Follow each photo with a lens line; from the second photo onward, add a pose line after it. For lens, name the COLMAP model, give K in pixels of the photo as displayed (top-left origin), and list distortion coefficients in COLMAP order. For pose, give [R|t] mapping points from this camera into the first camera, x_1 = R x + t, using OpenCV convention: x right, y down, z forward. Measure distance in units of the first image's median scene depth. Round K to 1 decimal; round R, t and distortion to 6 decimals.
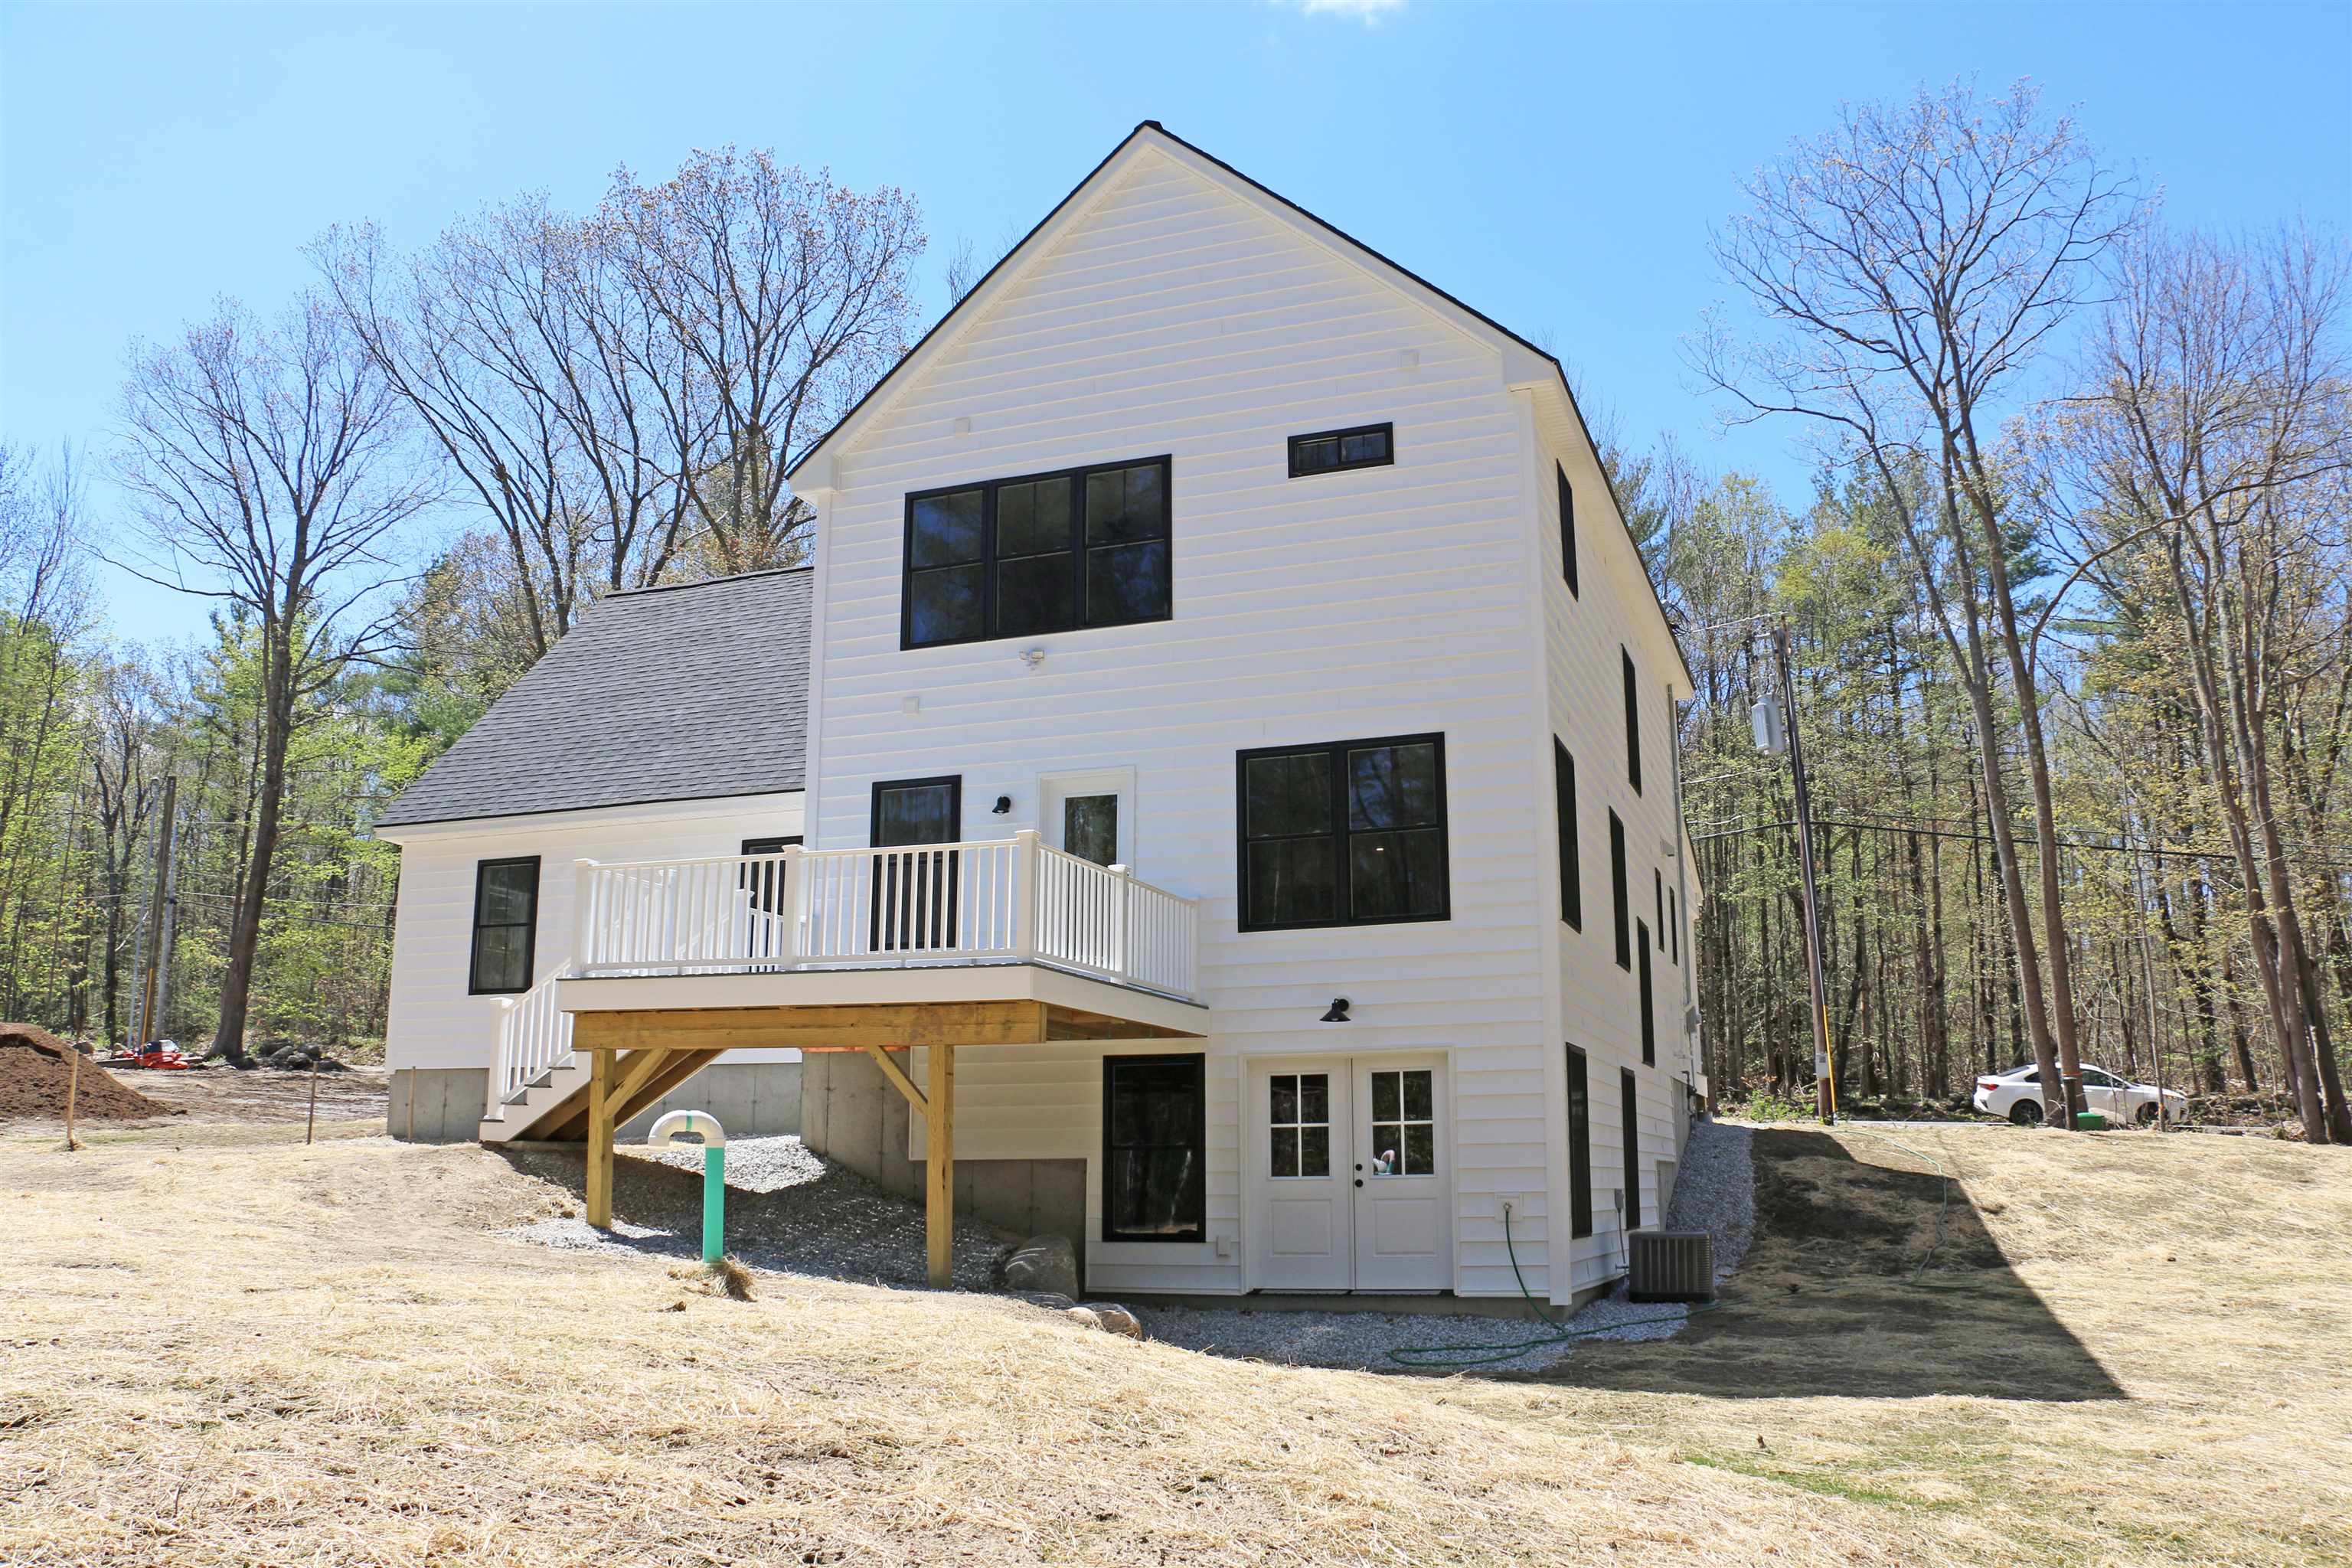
lens RADIAL K [[1883.4, 0, 1176.0], [0, 1883.4, 784.0], [0, 0, 1]] dist [-0.160082, 0.003605]
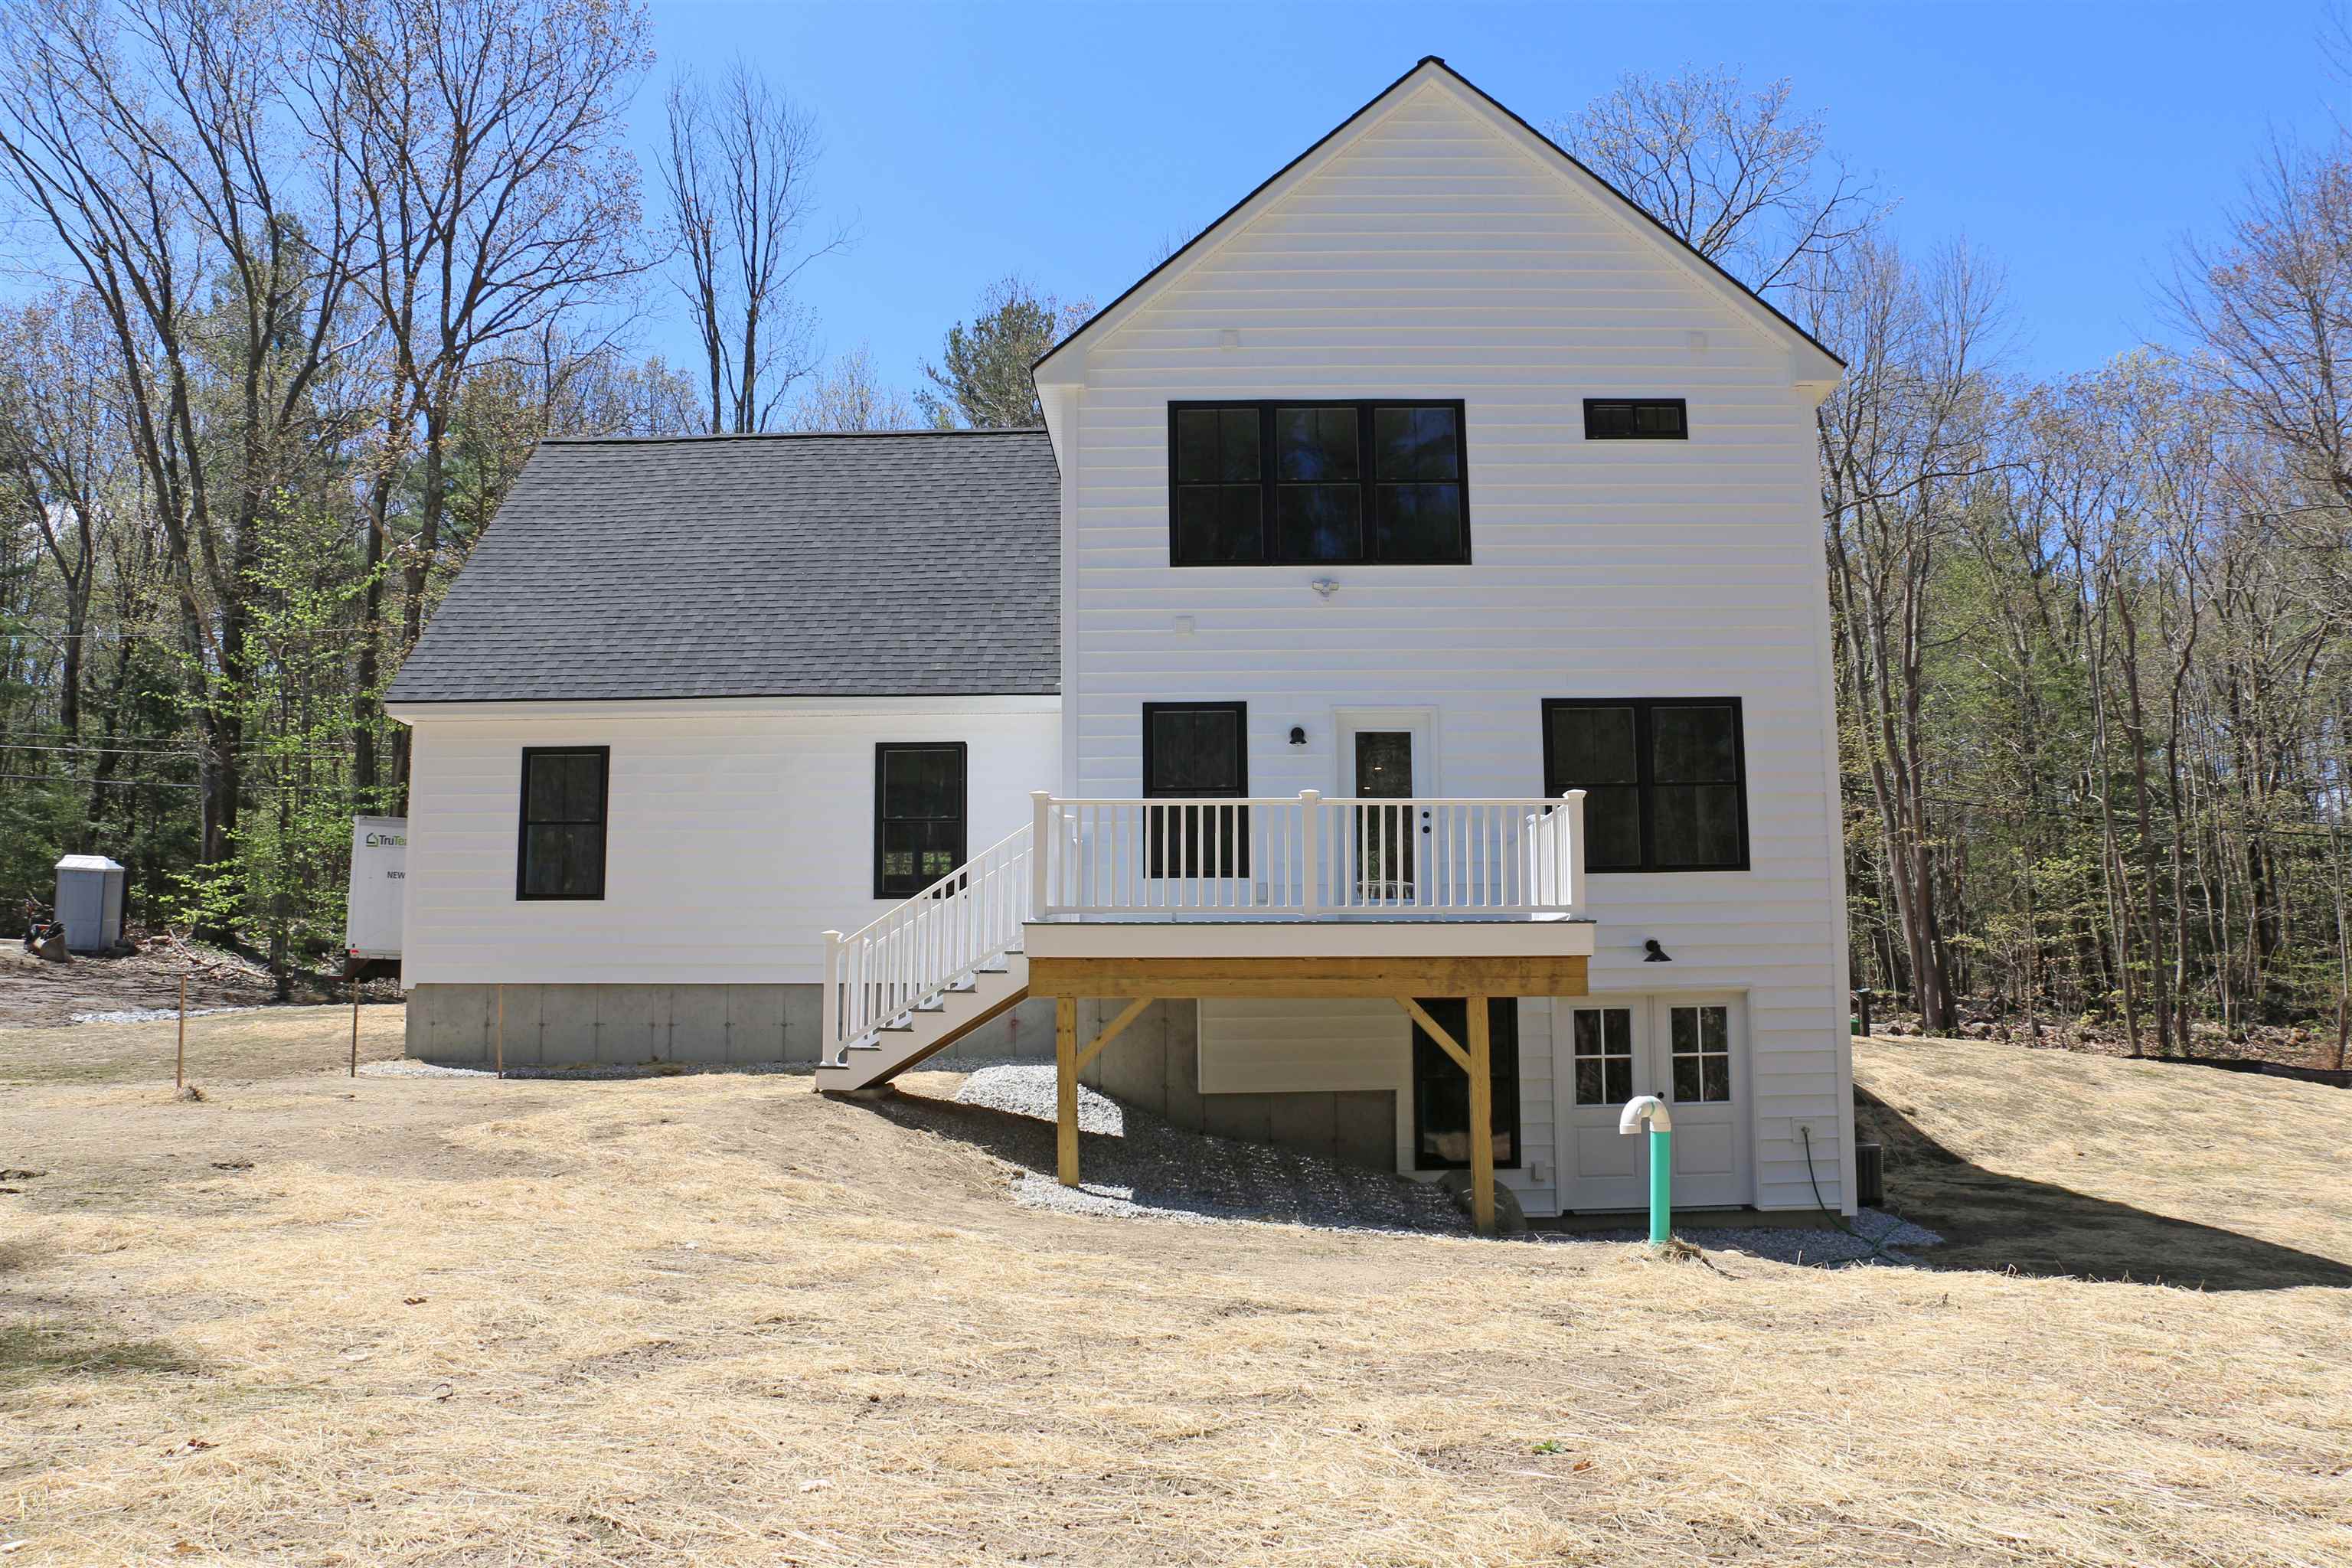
lens RADIAL K [[1883.4, 0, 1176.0], [0, 1883.4, 784.0], [0, 0, 1]] dist [-0.160082, 0.003605]
pose [[0.941450, 0.040287, 0.334738, -0.496054], [-0.065586, 0.995752, 0.064618, -0.024231], [-0.330713, -0.082788, 0.940093, 0.088223]]
